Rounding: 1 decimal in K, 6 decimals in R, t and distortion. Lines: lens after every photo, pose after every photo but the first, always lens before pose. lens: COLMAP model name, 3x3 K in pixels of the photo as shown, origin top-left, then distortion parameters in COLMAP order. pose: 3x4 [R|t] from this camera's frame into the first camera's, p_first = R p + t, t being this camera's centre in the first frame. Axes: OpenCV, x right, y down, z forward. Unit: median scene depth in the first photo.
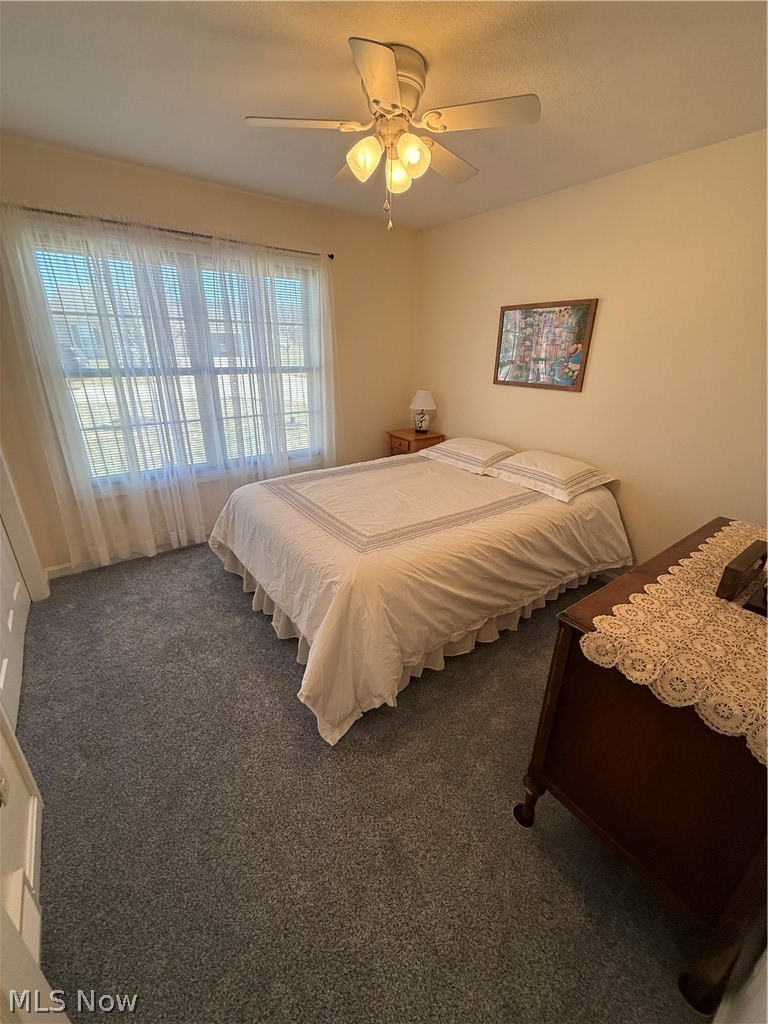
lens RADIAL K [[409.5, 0, 381.4], [0, 409.5, 509.2], [0, 0, 1]] dist [-0.001067, -0.000010]
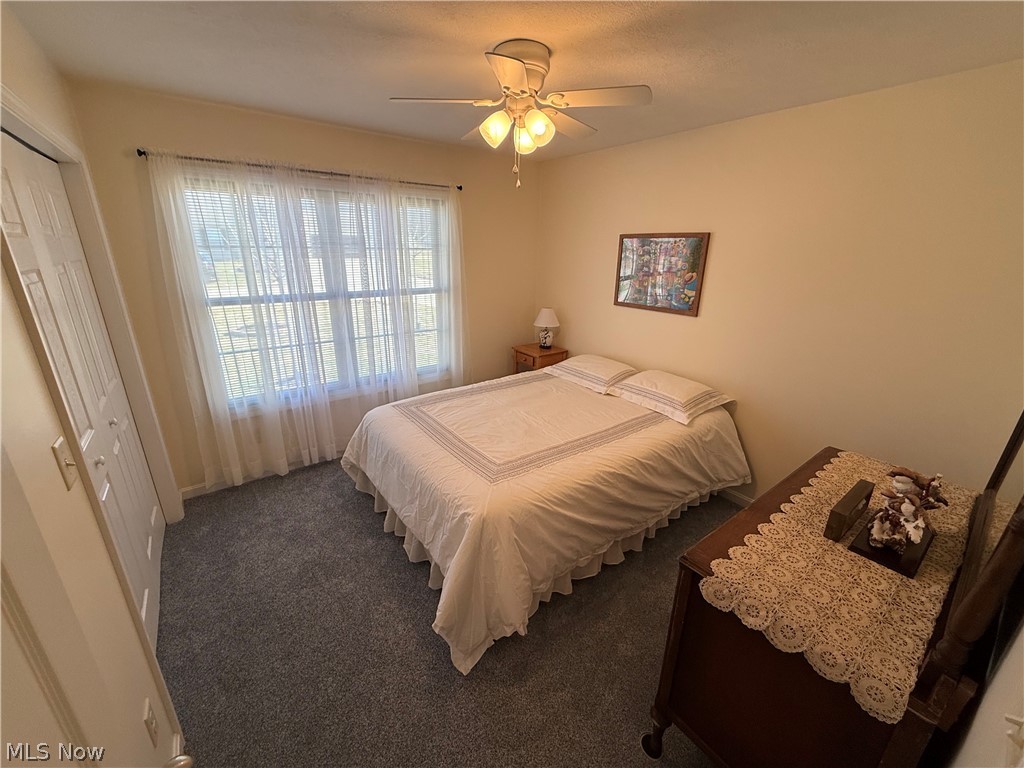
lens RADIAL K [[409.5, 0, 508.0], [0, 409.5, 383.5], [0, 0, 1]] dist [-0.001067, -0.000010]
pose [[0.999948, -0.003759, 0.009507, -0.014523], [0.004275, 0.998486, -0.054840, -0.072666], [-0.009286, 0.054878, 0.998450, -0.051177]]
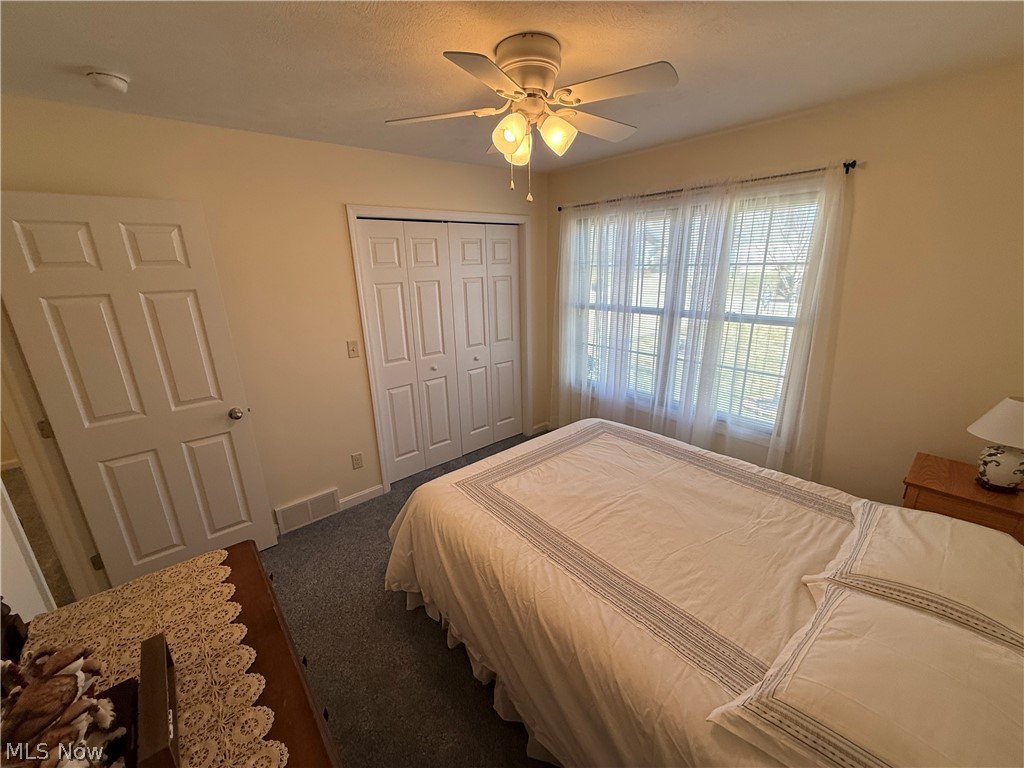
lens RADIAL K [[409.5, 0, 509.3], [0, 409.5, 381.4], [0, 0, 1]] dist [-0.001067, -0.000010]
pose [[0.067330, 0.255749, -0.964396, 0.788746], [-0.352587, 0.910320, 0.216793, -0.356800], [0.933354, 0.325437, 0.151466, 0.713871]]
